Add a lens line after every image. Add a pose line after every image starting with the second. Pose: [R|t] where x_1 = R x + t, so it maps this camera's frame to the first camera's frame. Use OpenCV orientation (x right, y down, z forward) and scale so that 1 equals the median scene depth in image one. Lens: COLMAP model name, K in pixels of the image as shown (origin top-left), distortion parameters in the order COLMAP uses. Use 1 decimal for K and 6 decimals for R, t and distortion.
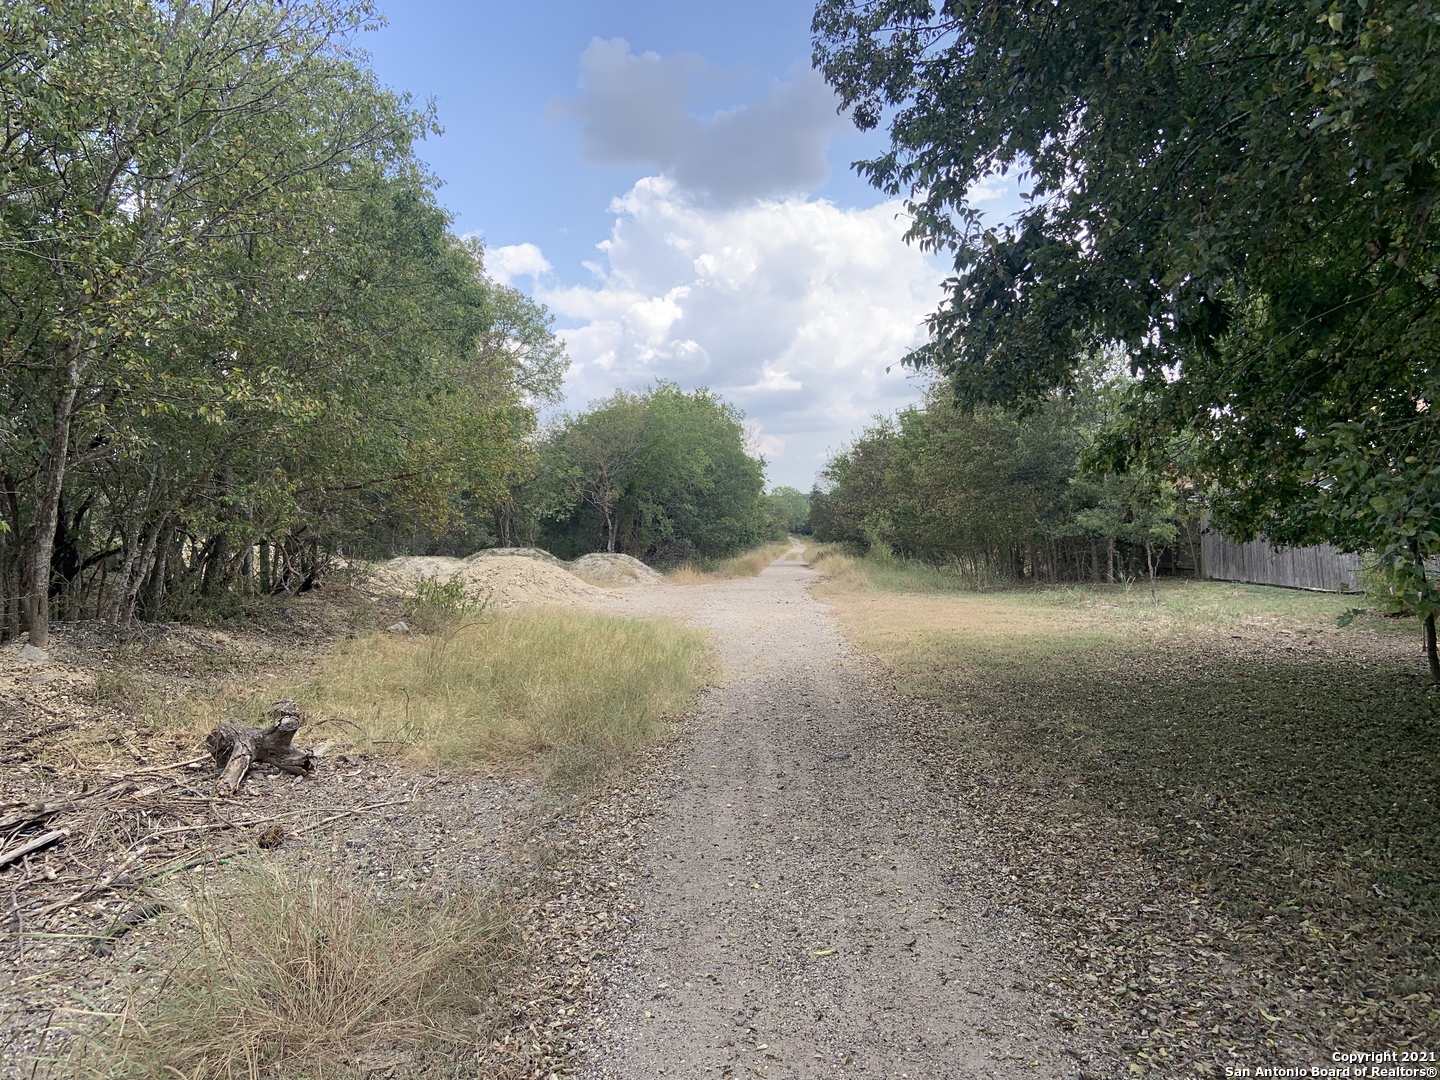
lens RADIAL K [[1100.7, 0, 720.0], [0, 1100.7, 540.0], [0, 0, 1]] dist [0.000649, 0.001189]
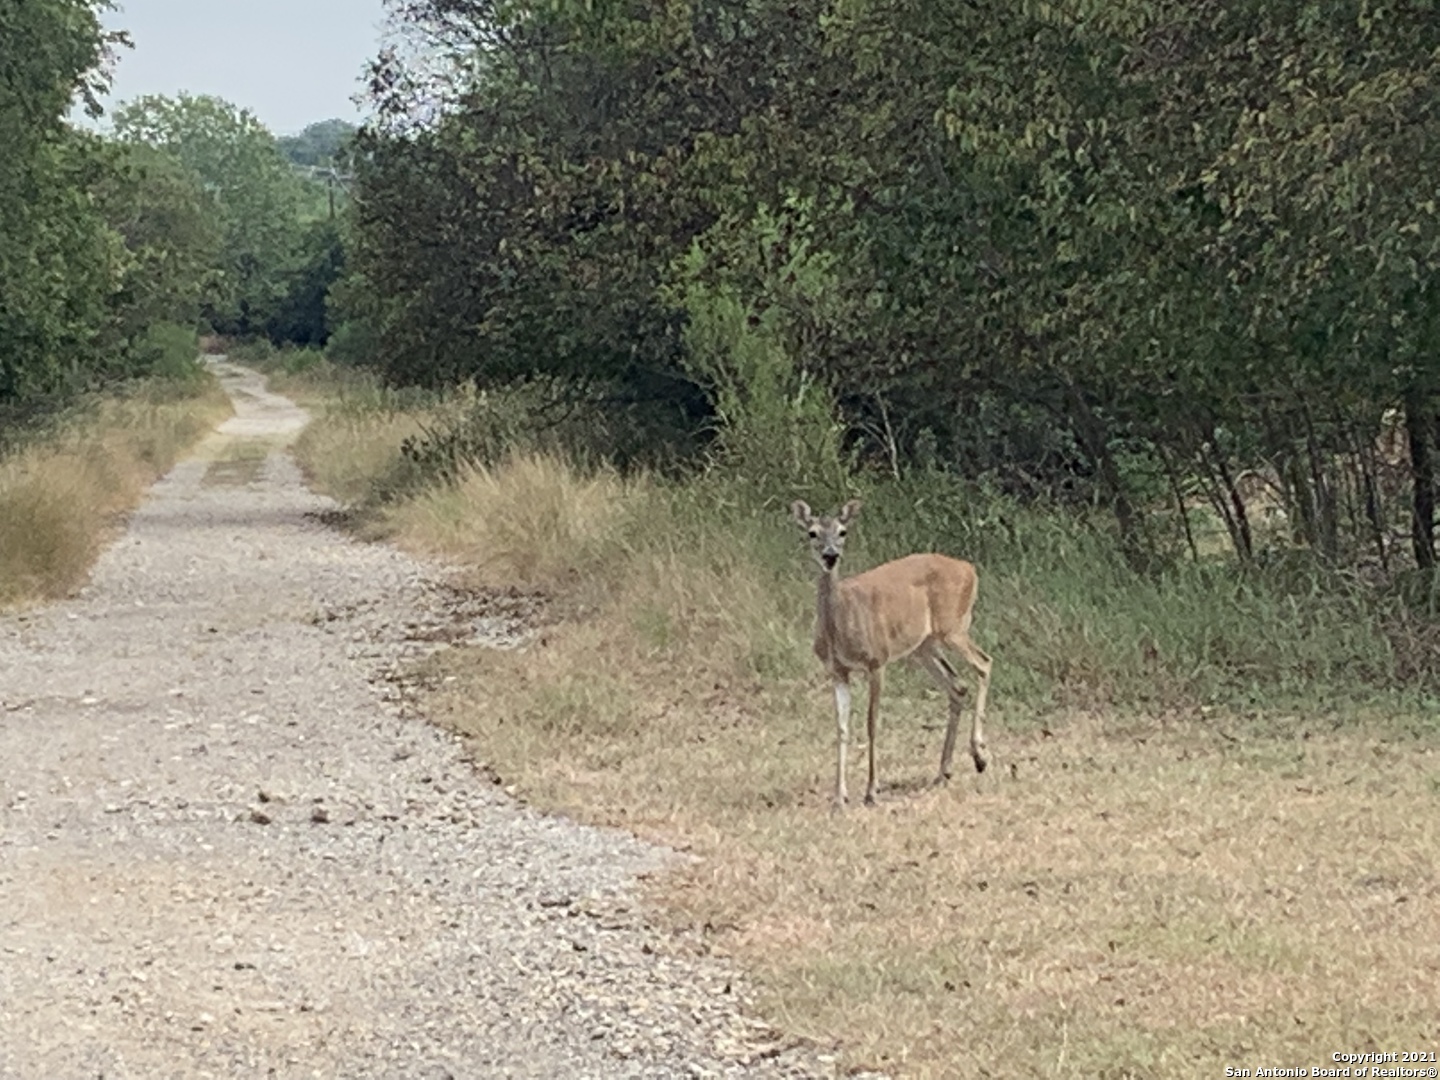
lens RADIAL K [[5448.6, 0, 720.0], [0, 5448.6, 540.0], [0, 0, 1]] dist [0.097756, 2.722296]
pose [[0.987413, -0.019544, 0.156952, 0.000560], [0.014640, 0.999370, 0.032342, -0.001143], [-0.157486, -0.029637, 0.987076, 0.151757]]
